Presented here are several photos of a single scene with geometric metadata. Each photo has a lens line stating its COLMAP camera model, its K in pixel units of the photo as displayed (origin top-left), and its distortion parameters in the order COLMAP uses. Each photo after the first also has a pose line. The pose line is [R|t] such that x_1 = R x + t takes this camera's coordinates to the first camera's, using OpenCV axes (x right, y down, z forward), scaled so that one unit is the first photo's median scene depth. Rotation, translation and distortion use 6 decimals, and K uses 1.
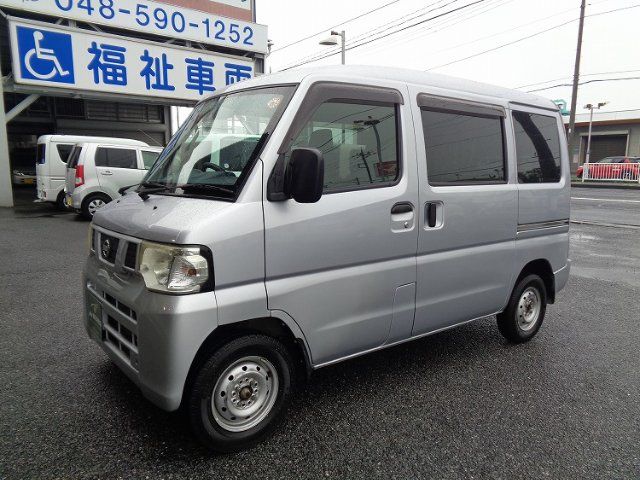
lens RADIAL K [[477.6, 0, 320.0], [0, 477.6, 240.0], [0, 0, 1]] dist [0.013548, -0.002787]
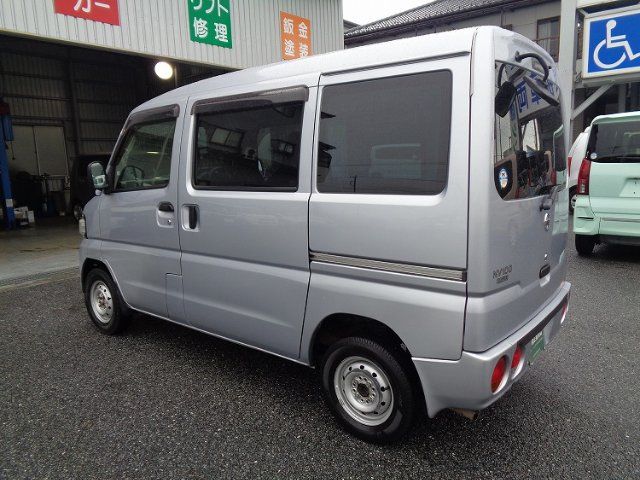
lens RADIAL K [[477.6, 0, 320.0], [0, 477.6, 240.0], [0, 0, 1]] dist [0.013548, -0.002787]
pose [[0.217999, 0.138315, -0.966098, 0.298224], [-0.113575, 0.986776, 0.115648, -0.035755], [0.969318, 0.084514, 0.230825, 0.232356]]
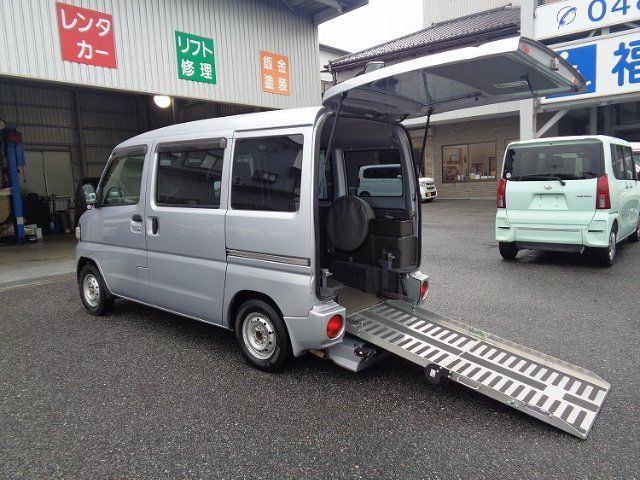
lens RADIAL K [[477.6, 0, 320.0], [0, 477.6, 240.0], [0, 0, 1]] dist [0.013548, -0.002787]
pose [[0.206964, 0.098131, -0.973415, 0.398533], [-0.105719, 0.991374, 0.077464, -0.038423], [0.972620, 0.086876, 0.215553, 0.265487]]
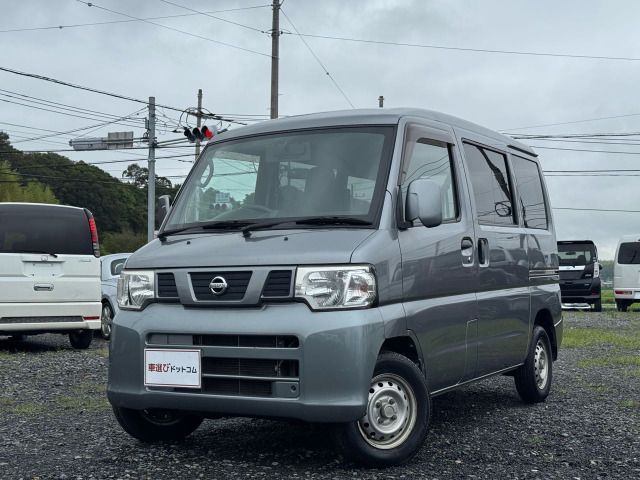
lens RADIAL K [[906.9, 0, 320.0], [0, 906.9, 240.0], [0, 0, 1]] dist [0.023848, -0.019700]
pose [[0.924174, -0.018016, 0.381548, -0.182085], [0.083059, 0.984464, -0.154697, 0.042623], [-0.372833, 0.174658, 0.911312, -0.139582]]
